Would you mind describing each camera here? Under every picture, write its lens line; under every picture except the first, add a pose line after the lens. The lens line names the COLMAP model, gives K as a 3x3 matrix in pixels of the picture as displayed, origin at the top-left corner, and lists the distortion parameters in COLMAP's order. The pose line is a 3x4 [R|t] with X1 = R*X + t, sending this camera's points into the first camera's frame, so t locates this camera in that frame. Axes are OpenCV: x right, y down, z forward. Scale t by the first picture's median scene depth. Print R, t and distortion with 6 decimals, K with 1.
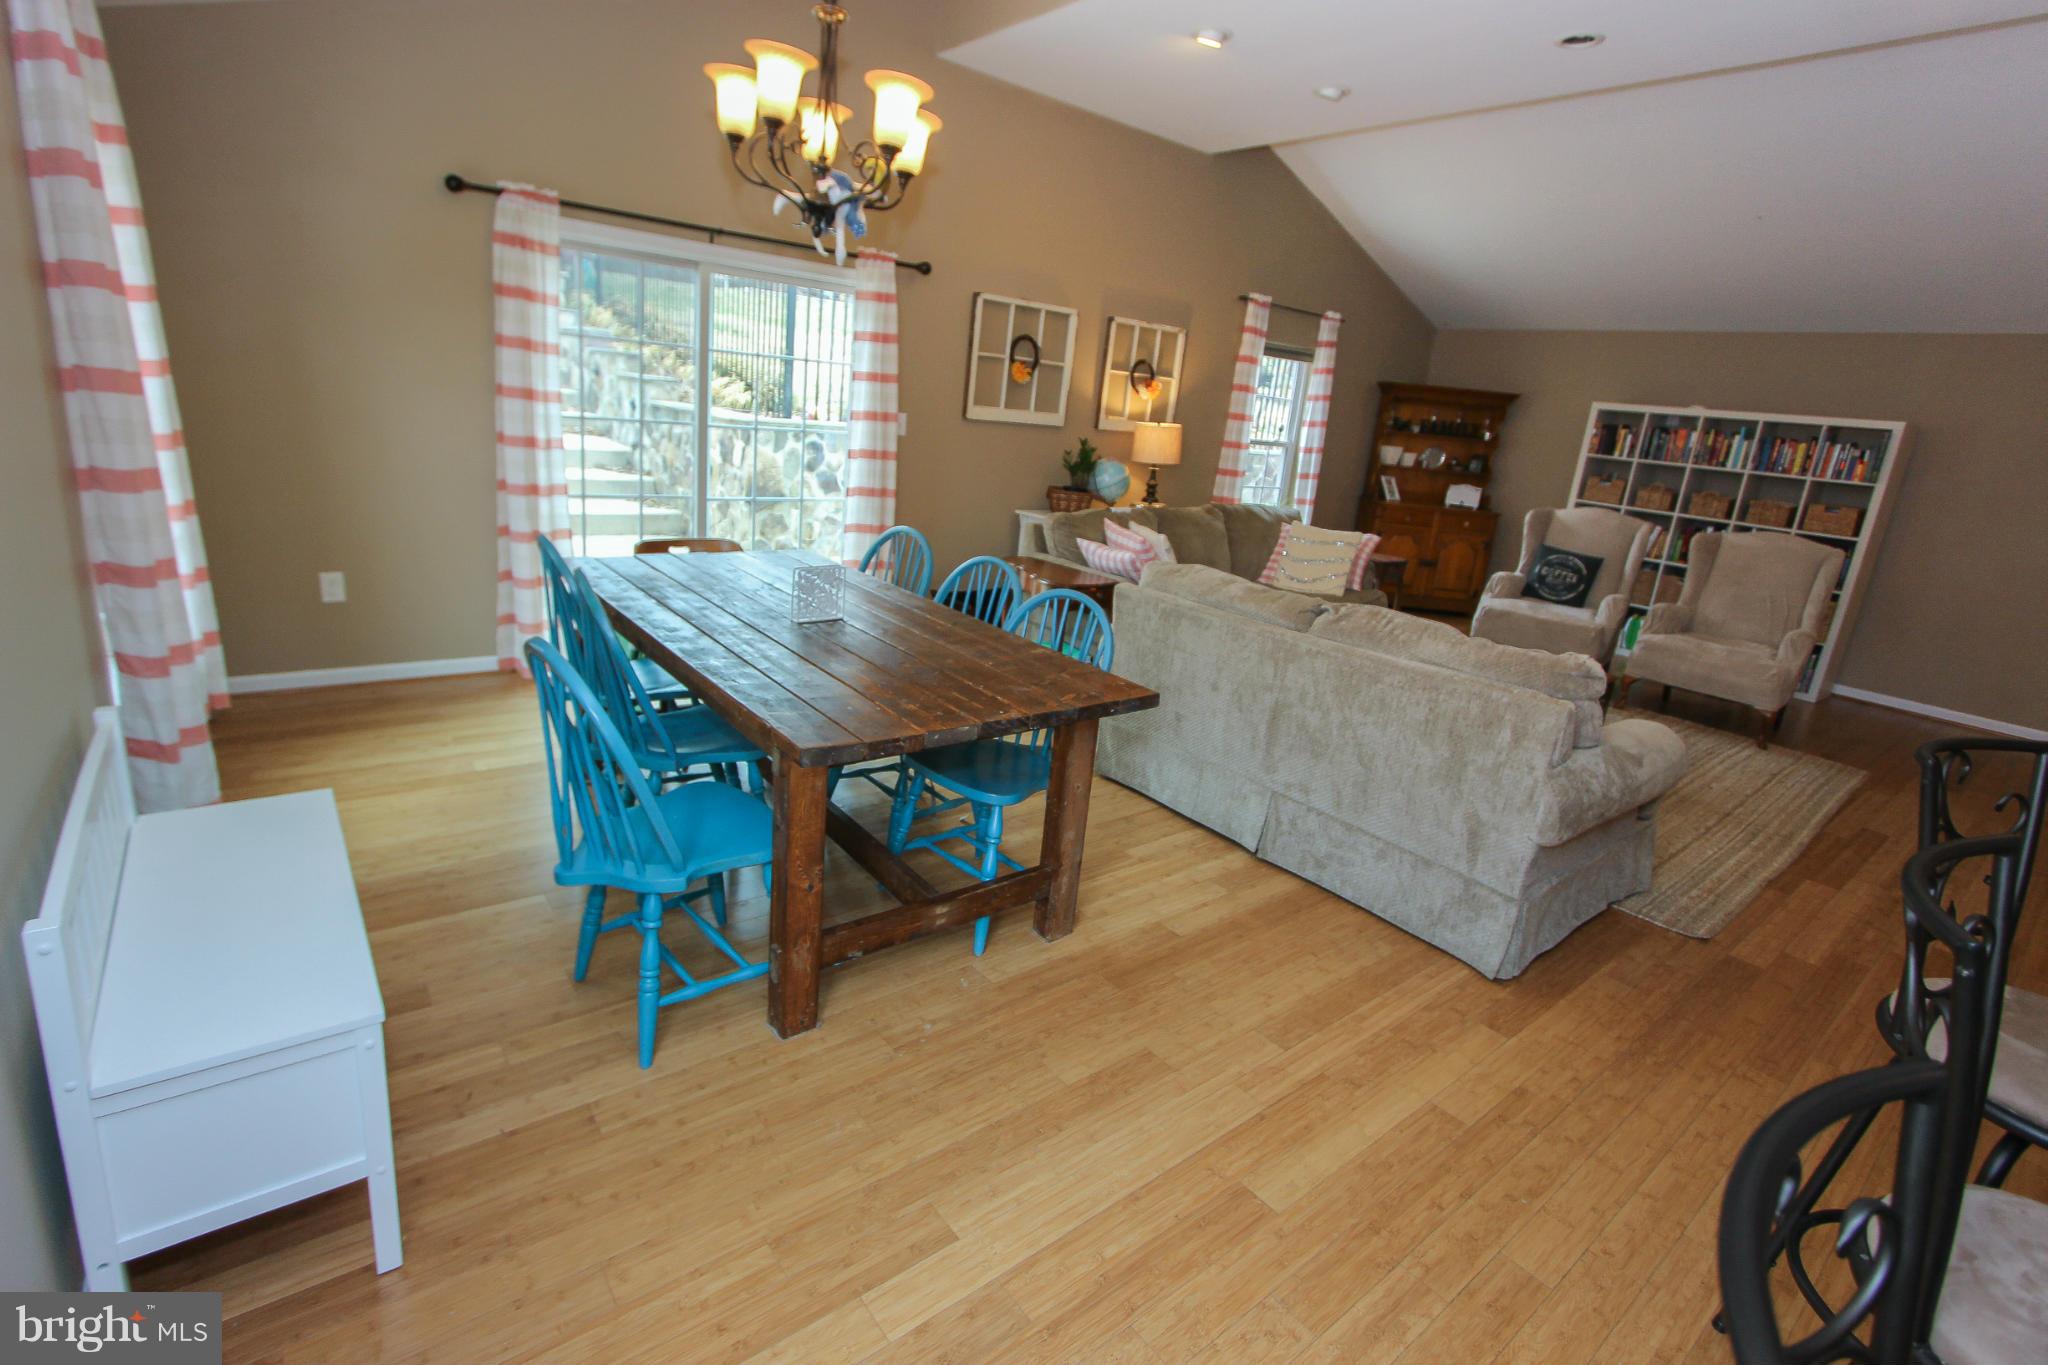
lens RADIAL K [[948.7, 0, 1018.1], [0, 948.7, 673.4], [0, 0, 1]] dist [-0.004867, -0.000579]
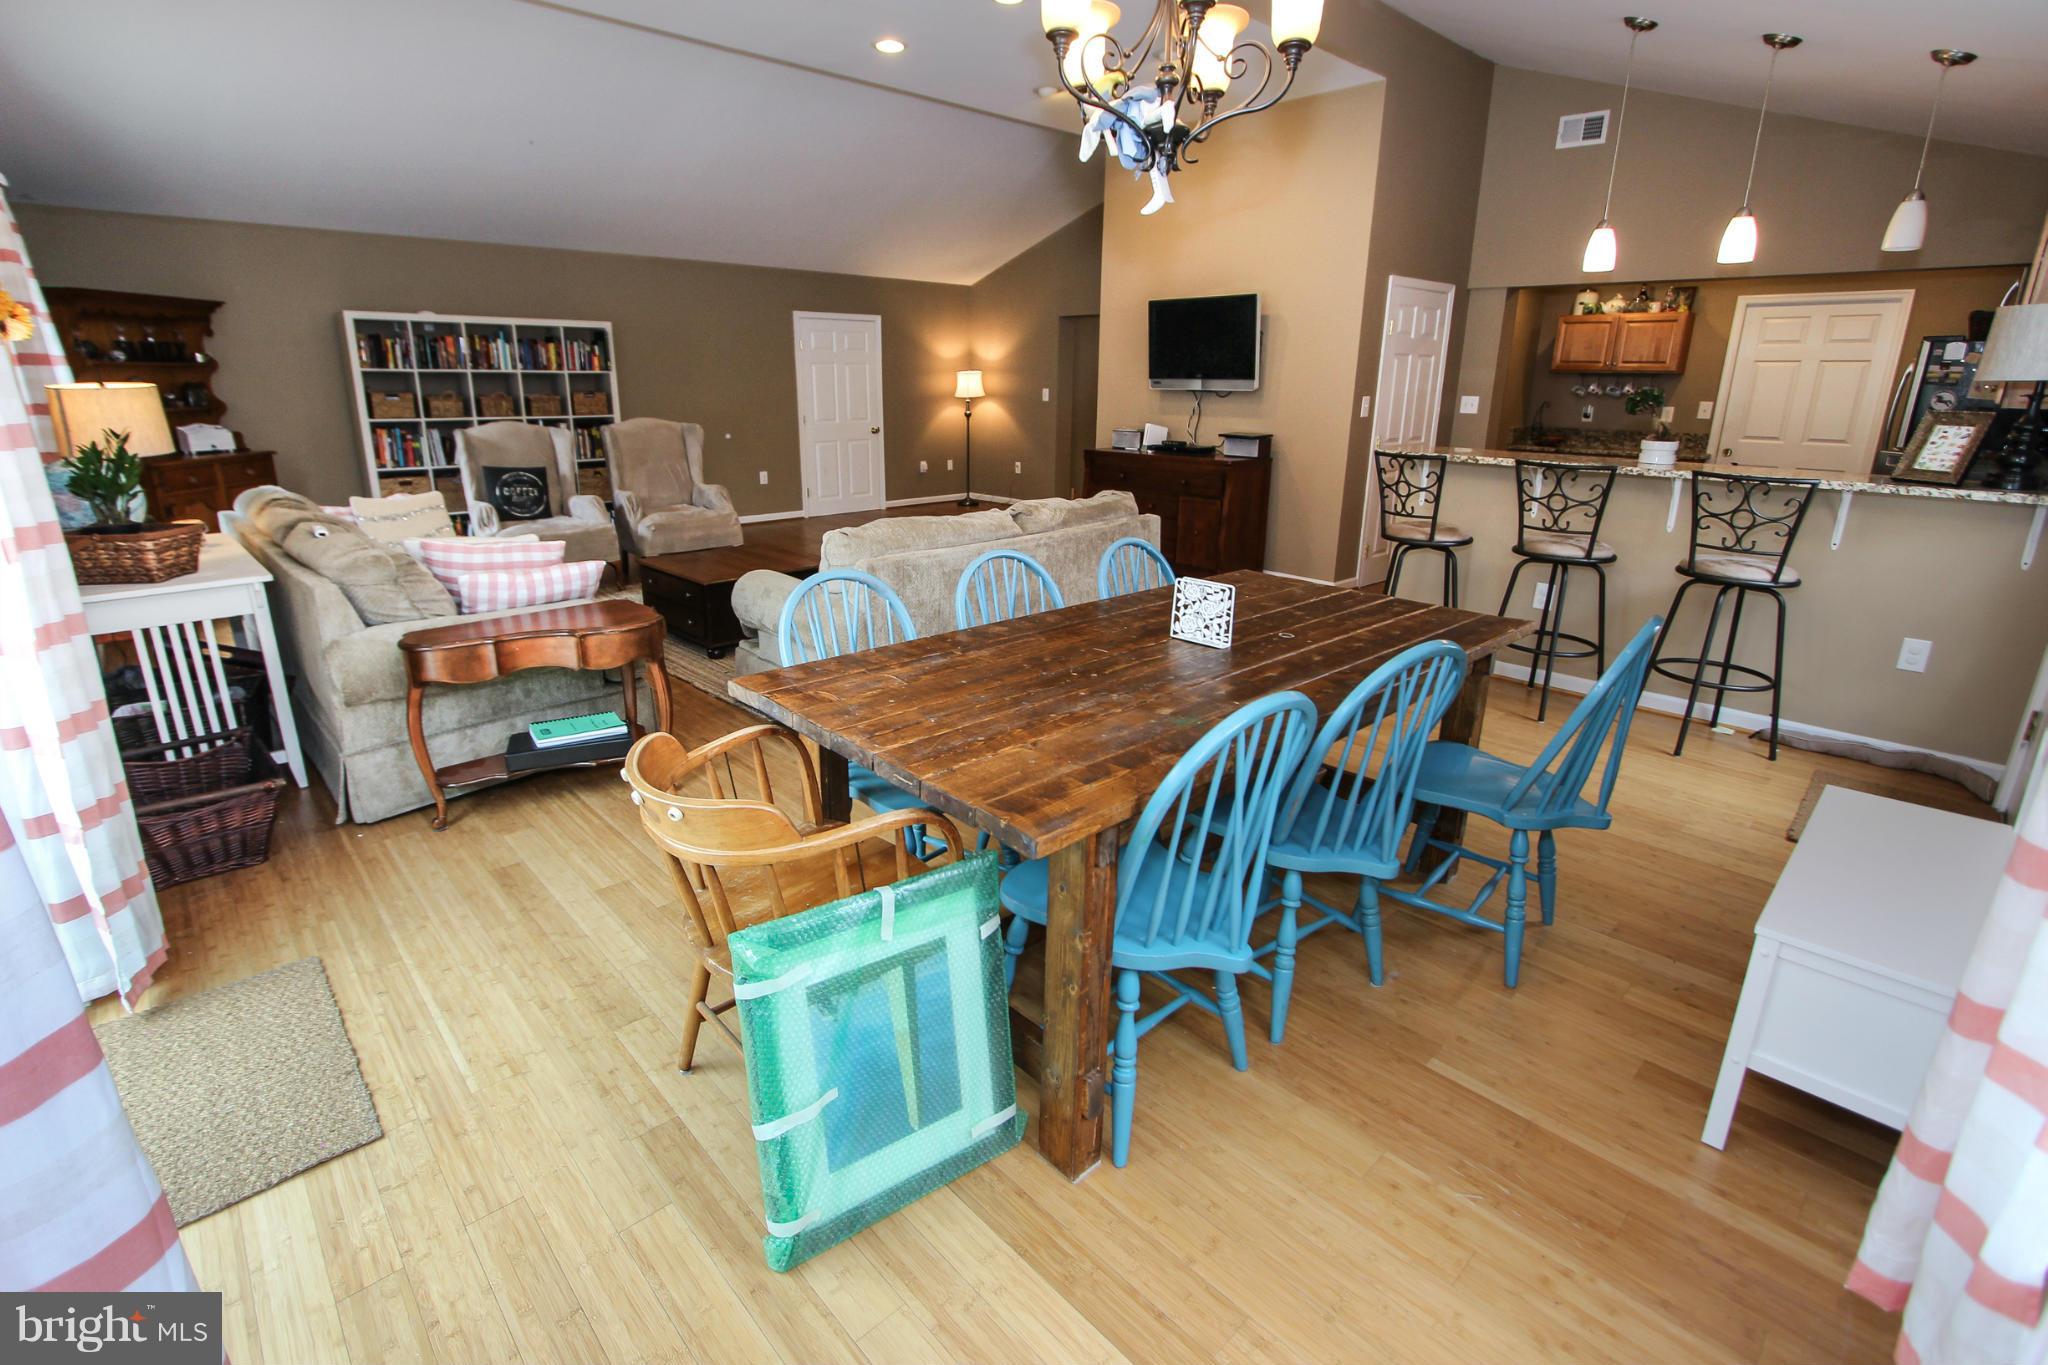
lens RADIAL K [[948.7, 0, 1008.7], [0, 948.7, 671.4], [0, 0, 1]] dist [-0.004867, -0.000579]
pose [[-0.069302, -0.388899, 0.918670, -0.421502], [0.259700, 0.882100, 0.393009, -0.184291], [-0.963199, 0.265815, 0.039866, 0.476218]]
